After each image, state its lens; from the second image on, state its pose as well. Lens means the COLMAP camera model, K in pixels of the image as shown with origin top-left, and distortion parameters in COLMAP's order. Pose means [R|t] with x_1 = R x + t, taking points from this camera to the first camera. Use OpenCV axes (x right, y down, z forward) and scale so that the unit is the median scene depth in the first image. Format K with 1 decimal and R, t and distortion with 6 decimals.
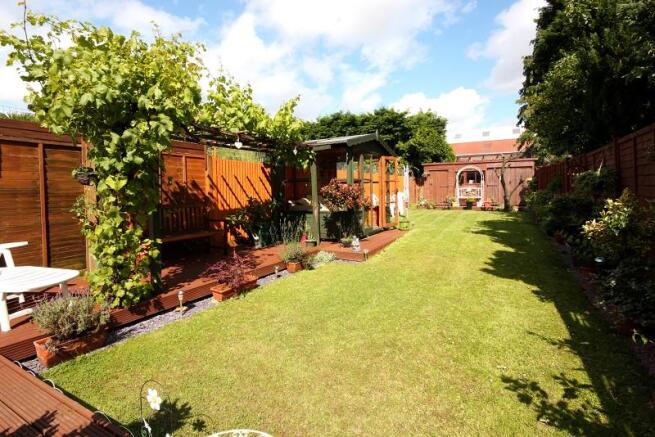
lens RADIAL K [[330.9, 0, 331.8], [0, 330.9, 214.9], [0, 0, 1]] dist [-0.001685, -0.003200]
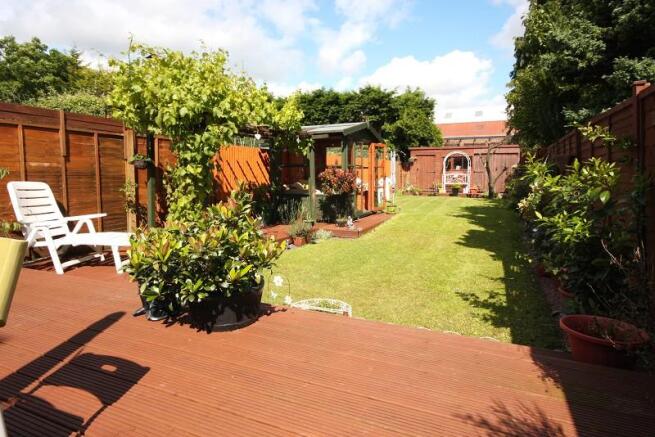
lens RADIAL K [[388.1, 0, 330.7], [0, 388.1, 223.3], [0, 0, 1]] dist [0.006053, 0.002079]
pose [[0.997408, 0.004986, 0.071780, -0.081779], [-0.008796, 0.998563, 0.052858, 0.016179], [-0.071413, -0.053352, 0.996019, -0.288144]]
